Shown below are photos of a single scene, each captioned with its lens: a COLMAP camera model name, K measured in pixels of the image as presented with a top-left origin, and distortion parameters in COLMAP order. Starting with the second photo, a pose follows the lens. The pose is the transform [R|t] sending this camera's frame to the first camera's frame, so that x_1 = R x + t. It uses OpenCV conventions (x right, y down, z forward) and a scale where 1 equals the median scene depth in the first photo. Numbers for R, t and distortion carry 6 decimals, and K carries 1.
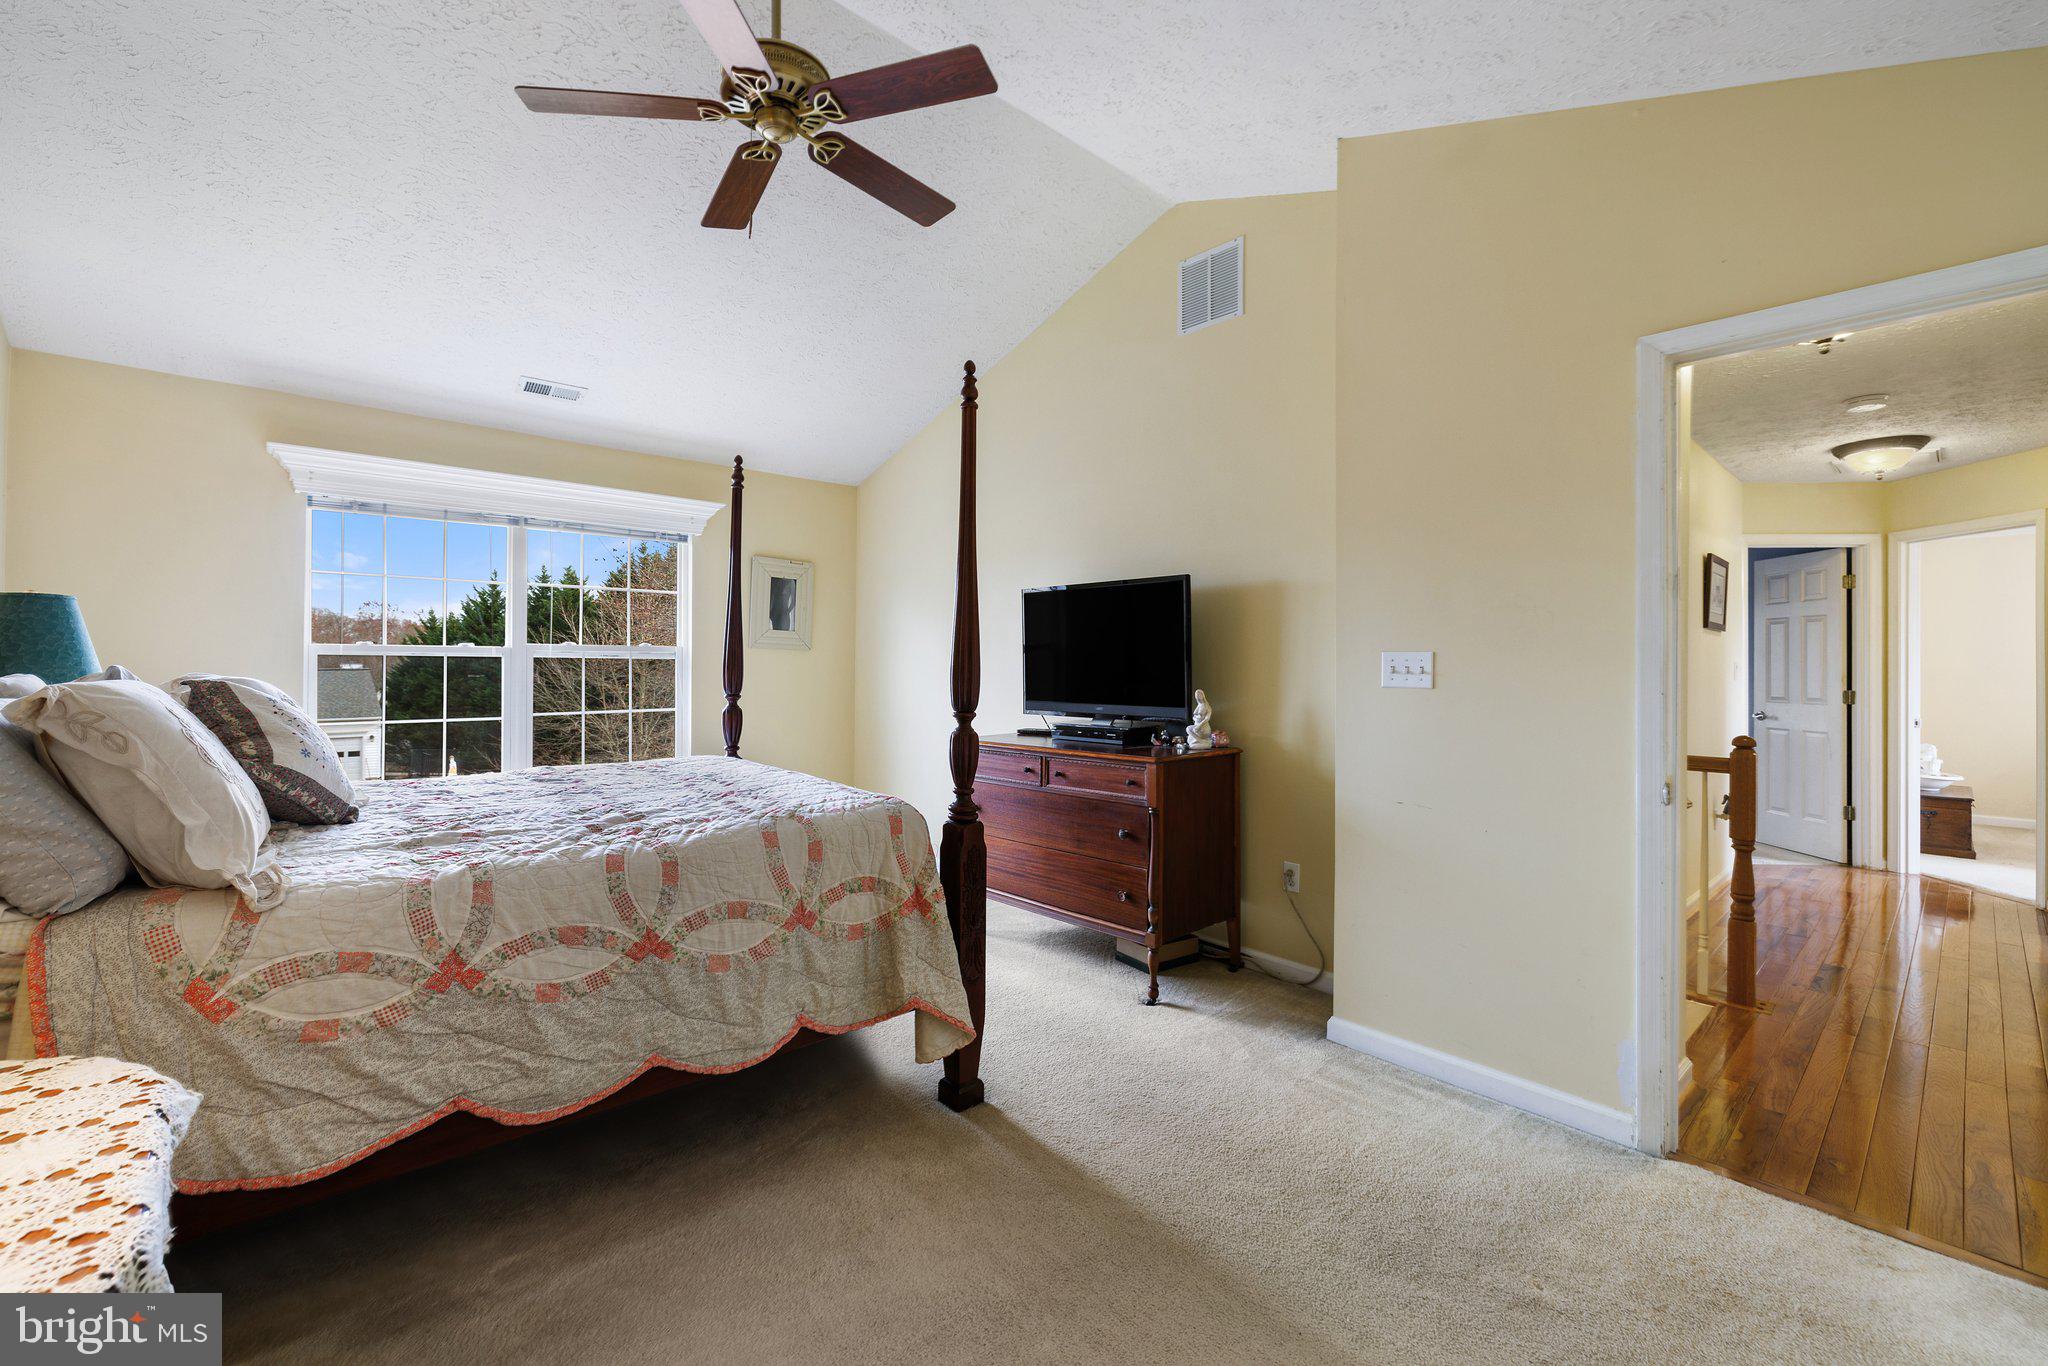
lens RADIAL K [[853.8, 0, 1015.7], [0, 853.8, 656.0], [0, 0, 1]] dist [-0.000627, -0.000759]
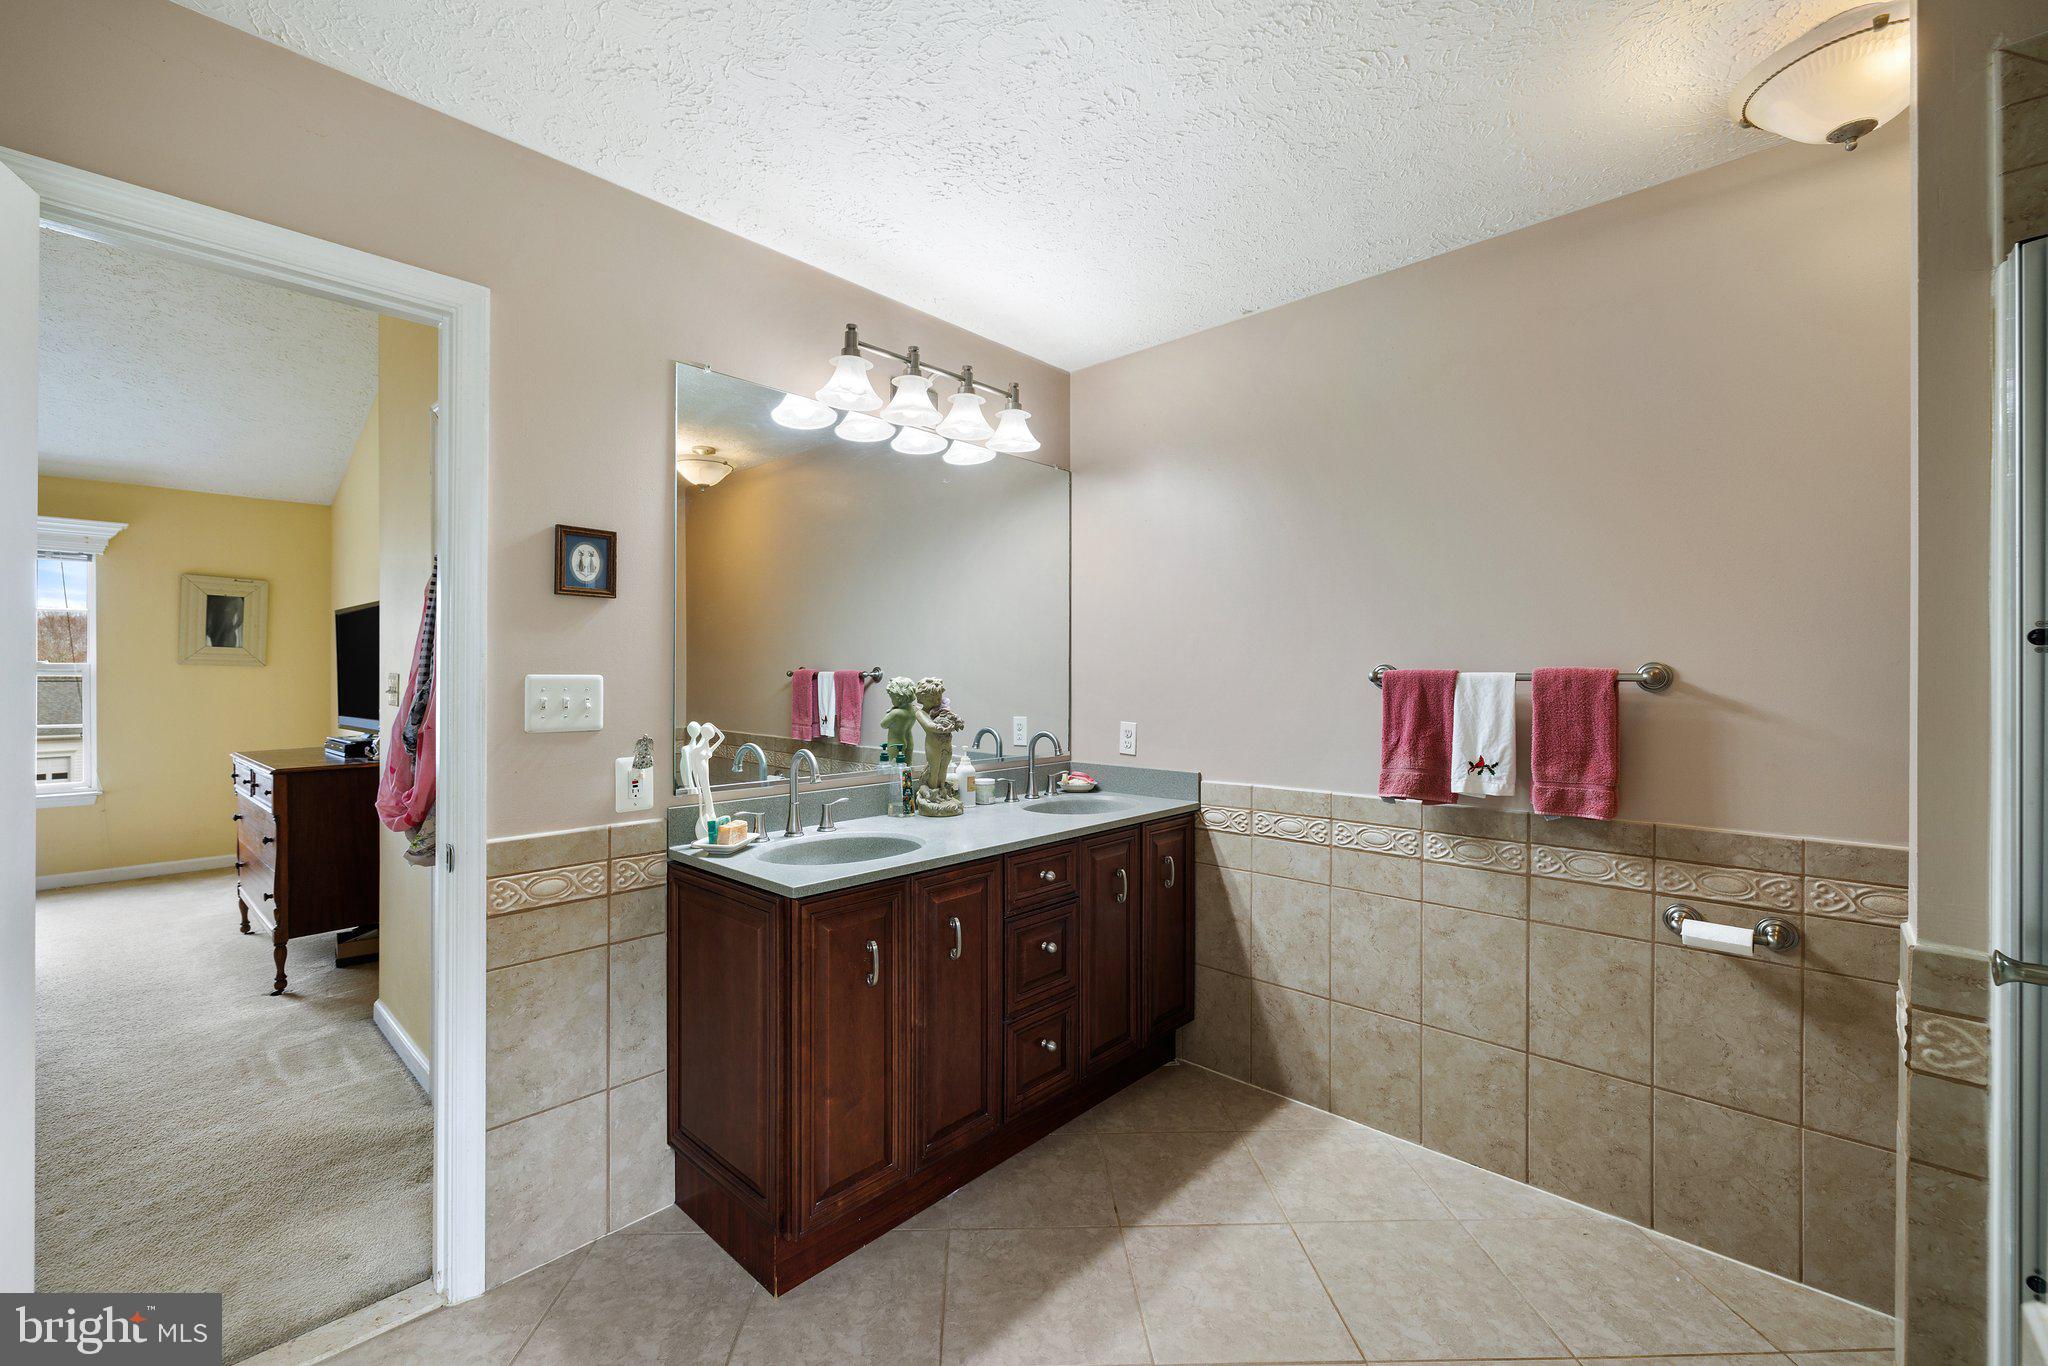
lens RADIAL K [[880.6, 0, 1024.0], [0, 880.6, 683.0], [0, 0, 1]] dist [0.003112, 0.000305]
pose [[0.998188, 0.003376, 0.060077, 1.307943], [-0.003885, 0.999958, 0.008345, -0.000864], [-0.060047, -0.008563, 0.998159, -0.215149]]
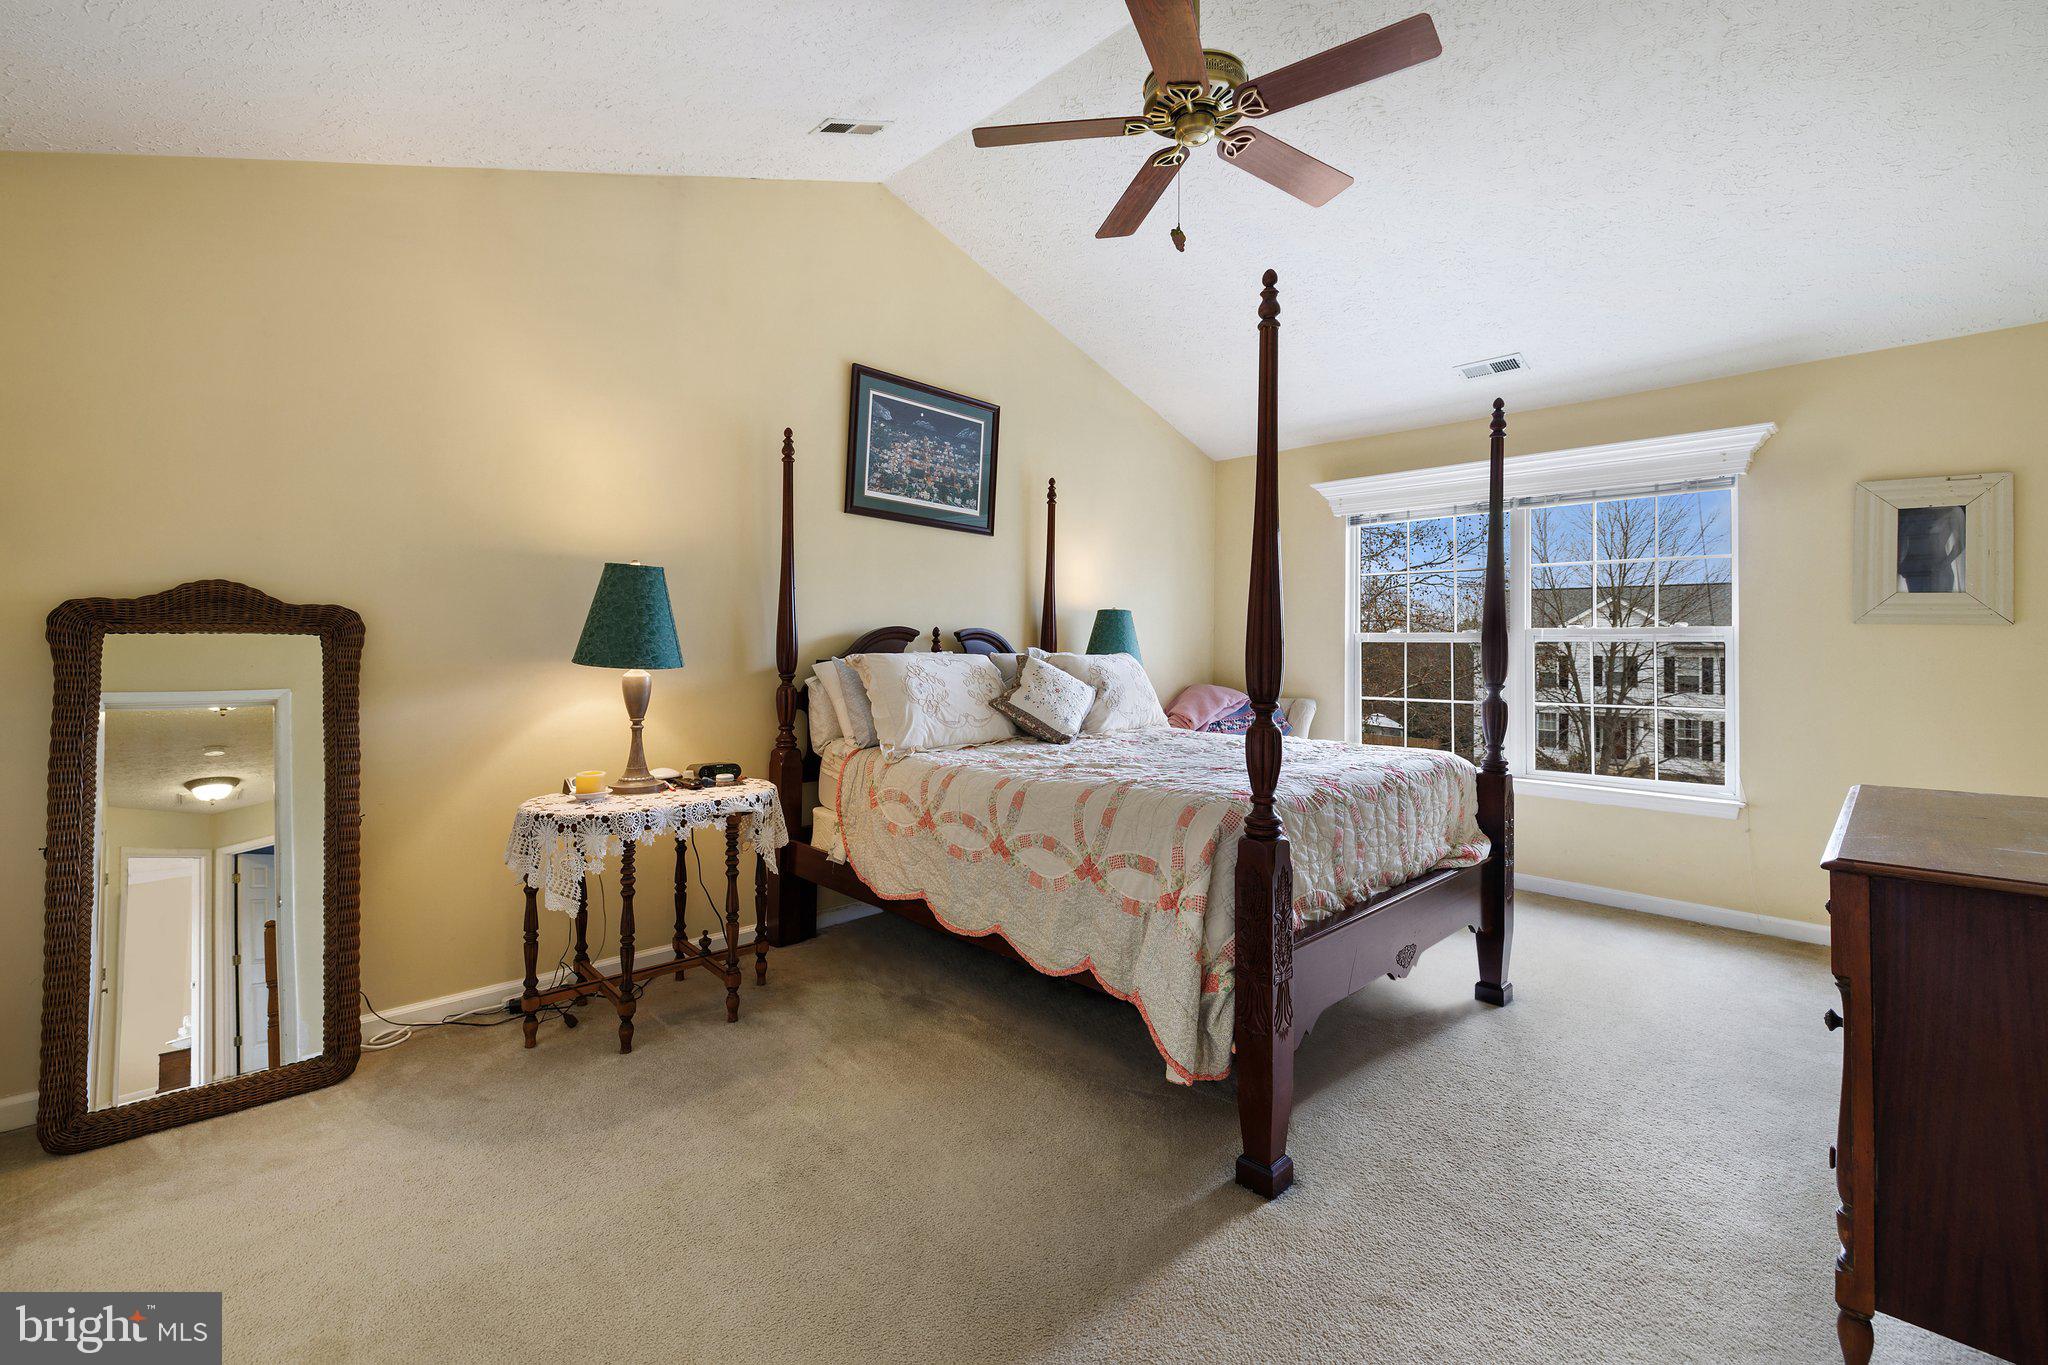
lens RADIAL K [[908.2, 0, 1020.6], [0, 908.2, 626.5], [0, 0, 1]] dist [0.038596, 0.000203]
pose [[0.025130, -0.025826, -0.999351, 0.800854], [0.007653, 0.999642, -0.025641, 0.011377], [0.999655, -0.007004, 0.025319, 0.734966]]
